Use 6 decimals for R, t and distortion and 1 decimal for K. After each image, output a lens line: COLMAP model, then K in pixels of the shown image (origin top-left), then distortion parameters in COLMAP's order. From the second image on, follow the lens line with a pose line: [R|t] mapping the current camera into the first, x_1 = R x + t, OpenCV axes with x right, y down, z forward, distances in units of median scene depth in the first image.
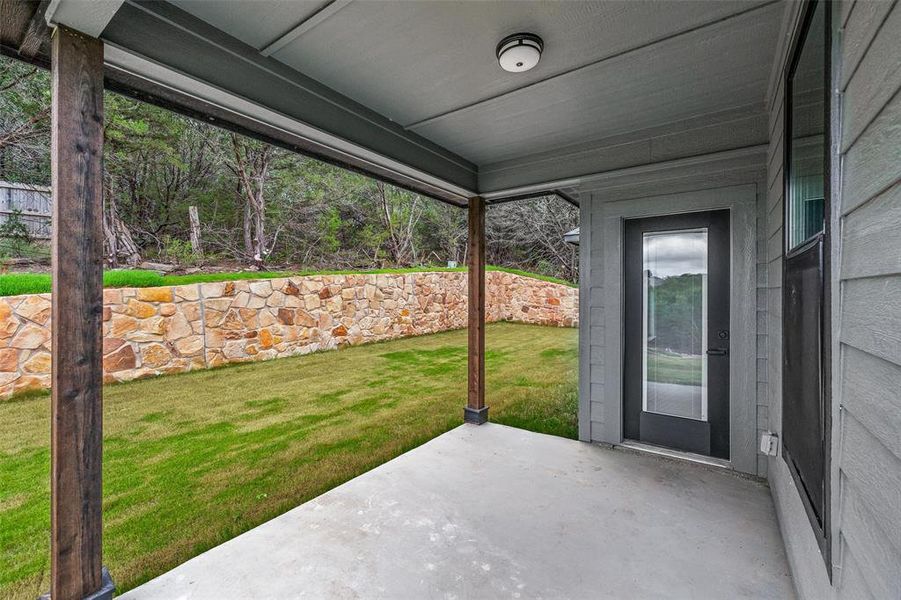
lens RADIAL K [[384.7, 0, 449.7], [0, 384.7, 296.1], [0, 0, 1]] dist [-0.000770, -0.000102]
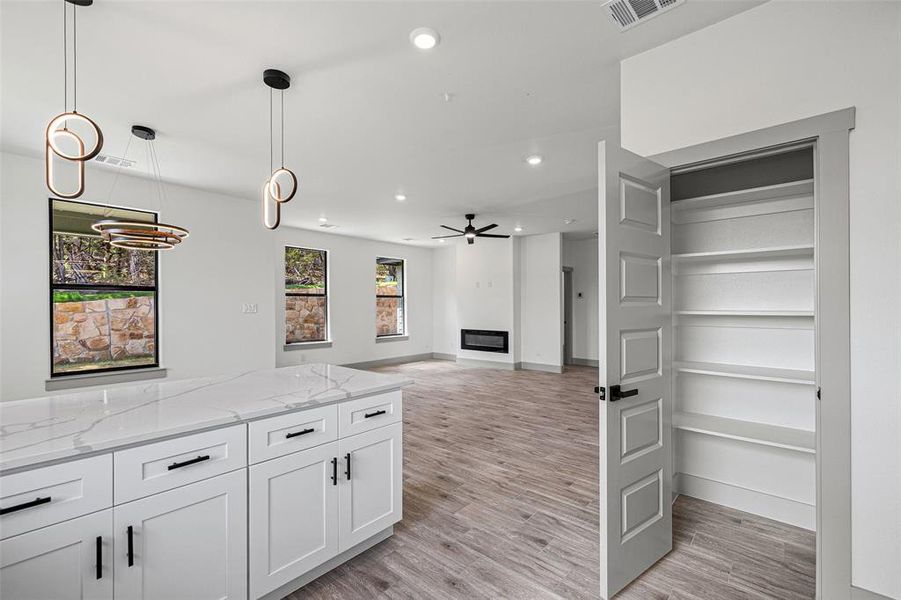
lens RADIAL K [[388.1, 0, 450.9], [0, 388.1, 304.3], [0, 0, 1]] dist [-0.000709, -0.000315]
pose [[0.995024, -0.003981, -0.099557, 0.816198], [0.003506, 0.999982, -0.004948, -0.003164], [0.099575, 0.004574, 0.995020, -0.321997]]
